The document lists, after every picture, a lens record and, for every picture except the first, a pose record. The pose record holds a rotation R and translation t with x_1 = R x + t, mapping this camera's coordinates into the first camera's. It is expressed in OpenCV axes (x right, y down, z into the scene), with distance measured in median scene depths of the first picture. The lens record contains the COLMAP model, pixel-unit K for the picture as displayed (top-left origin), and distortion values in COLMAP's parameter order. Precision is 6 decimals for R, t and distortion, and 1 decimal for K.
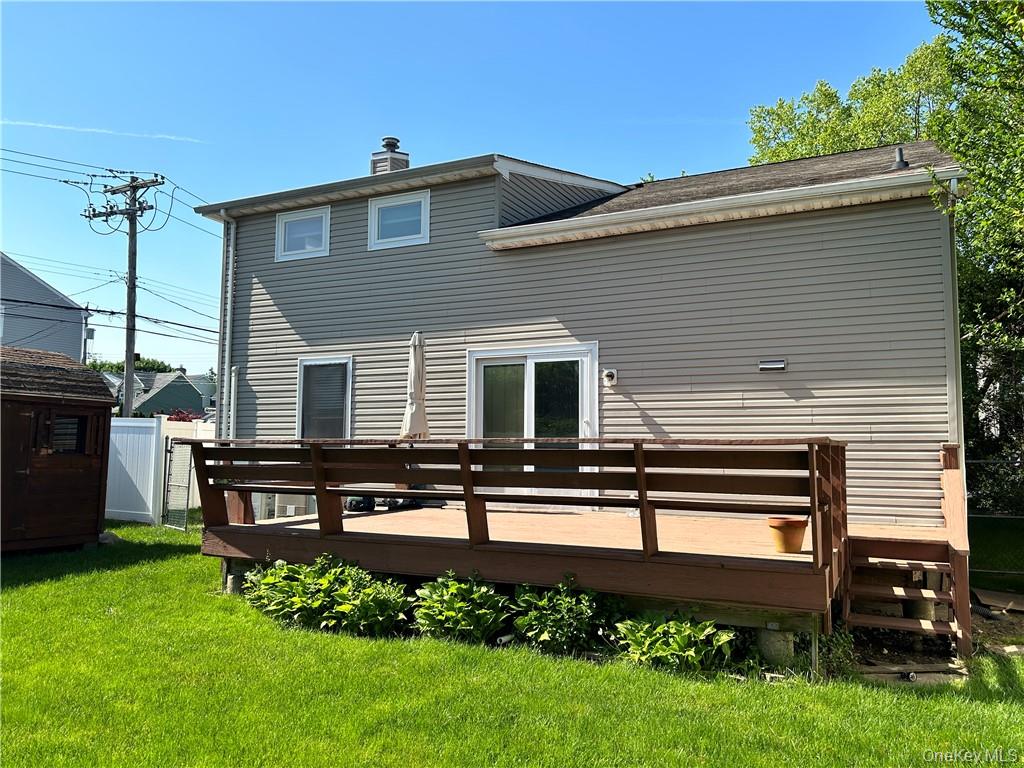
lens RADIAL K [[773.9, 0, 512.8], [0, 773.9, 385.3], [0, 0, 1]] dist [0.057268, -0.049679]
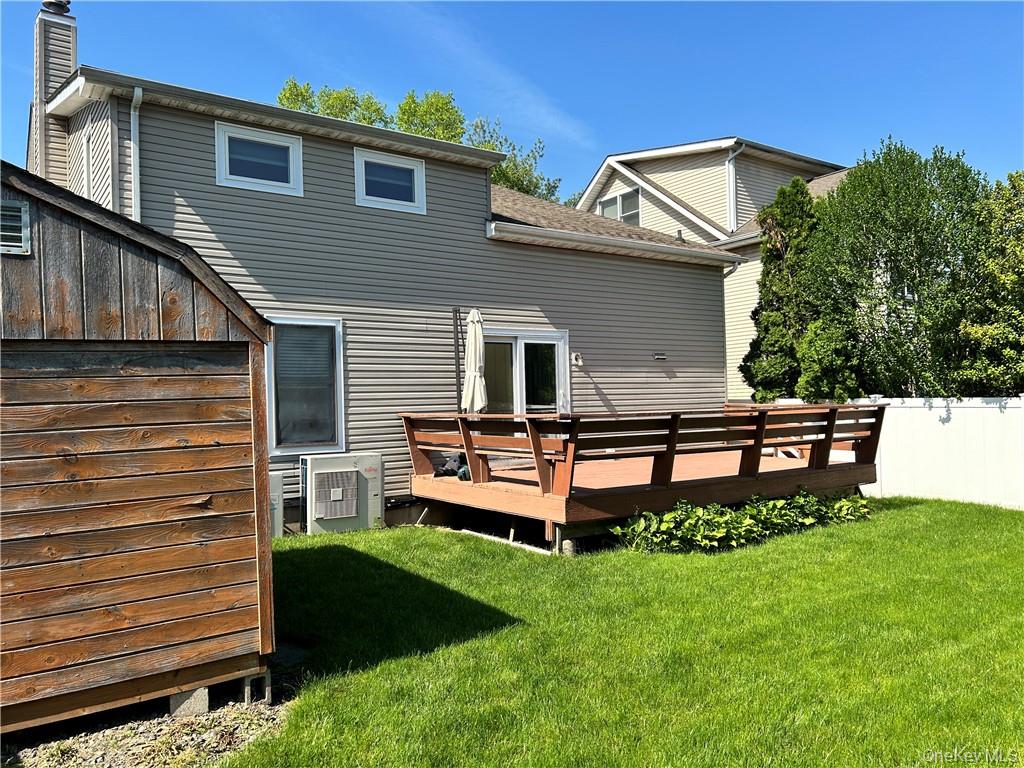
lens RADIAL K [[773.9, 0, 513.2], [0, 773.9, 385.3], [0, 0, 1]] dist [0.057268, -0.049679]
pose [[0.477343, 0.000272, 0.878717, -1.024335], [-0.050681, 0.998344, 0.027223, 0.004382], [-0.877255, -0.057529, 0.476566, 0.445444]]
